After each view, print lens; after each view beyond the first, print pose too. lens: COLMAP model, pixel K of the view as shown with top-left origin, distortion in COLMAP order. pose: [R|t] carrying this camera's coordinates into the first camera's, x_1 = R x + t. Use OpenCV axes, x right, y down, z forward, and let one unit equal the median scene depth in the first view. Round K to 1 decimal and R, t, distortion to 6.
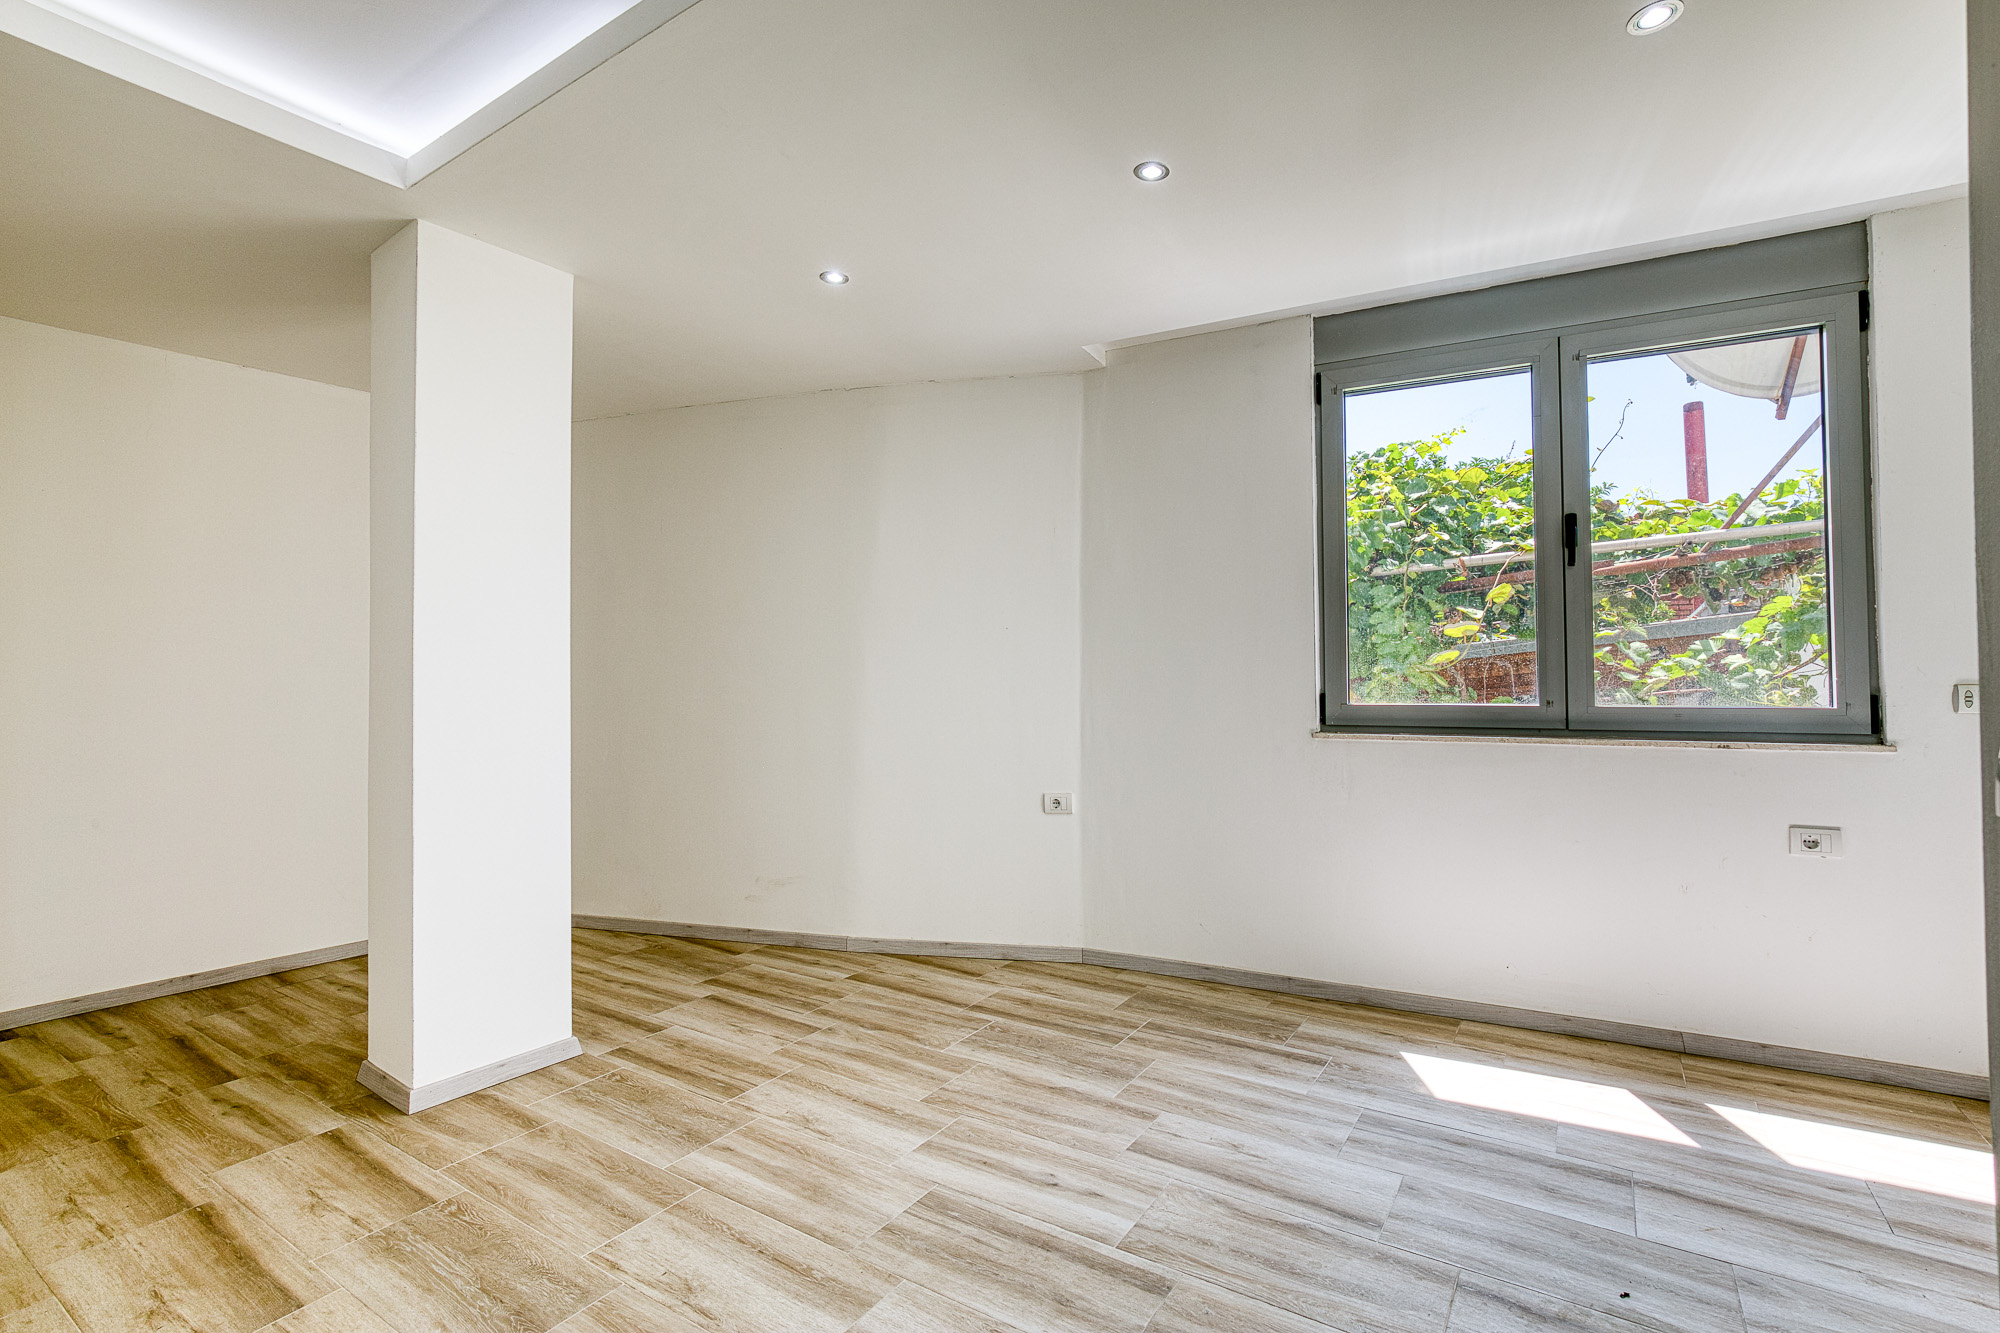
lens RADIAL K [[908.5, 0, 1012.4], [0, 908.5, 665.8], [0, 0, 1]] dist [-0.016916, 0.009054]
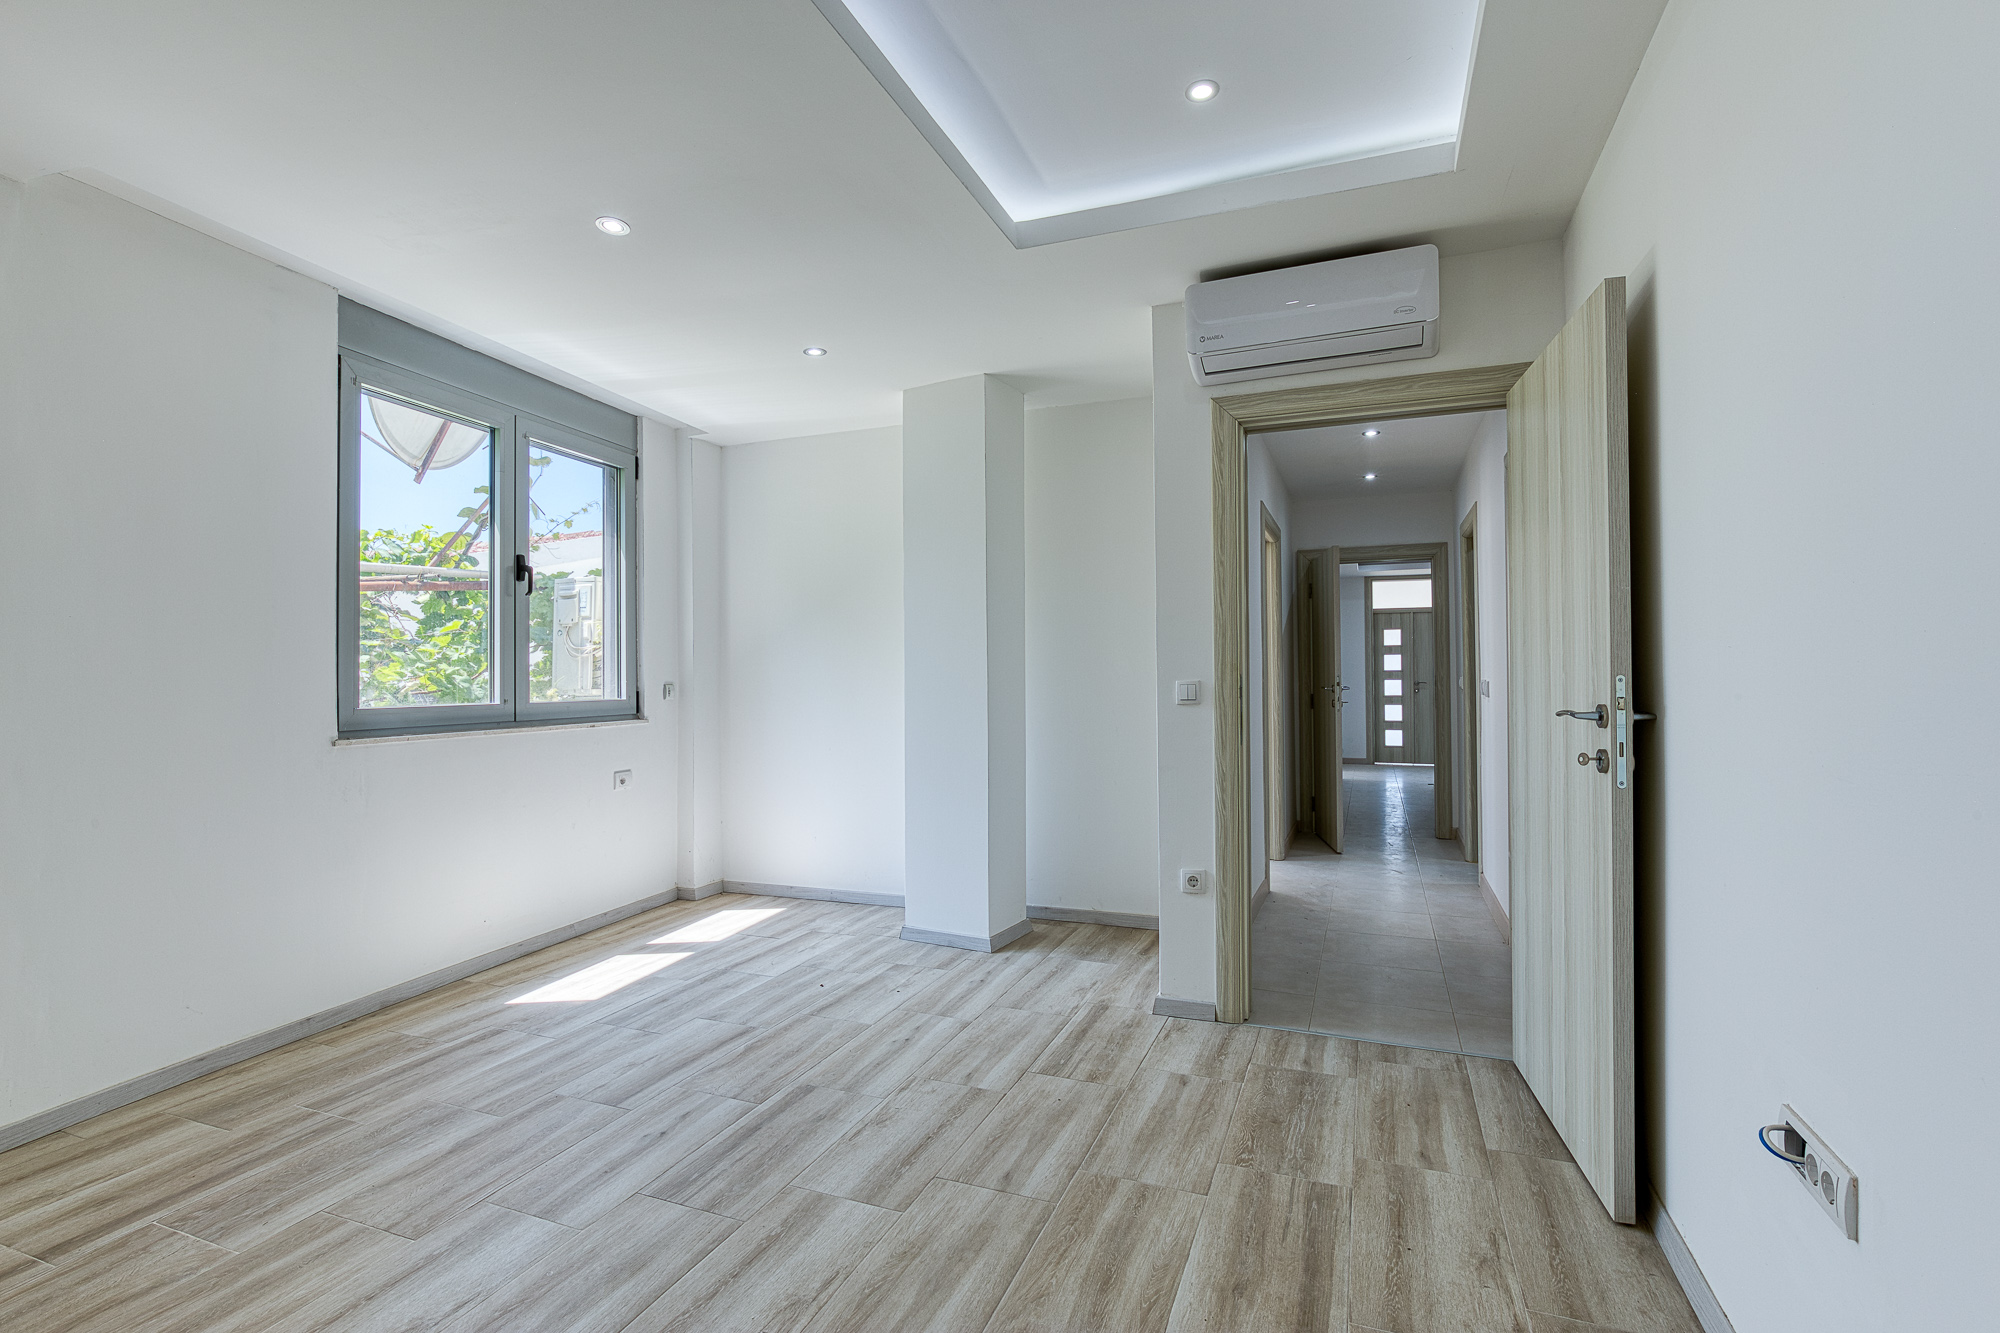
lens RADIAL K [[908.5, 0, 1012.4], [0, 908.5, 665.8], [0, 0, 1]] dist [-0.016916, 0.009054]
pose [[-0.199011, 0.020275, 0.979788, -0.862158], [-0.005109, 0.999751, -0.021725, 0.016818], [-0.979984, -0.009329, -0.198857, 0.611114]]
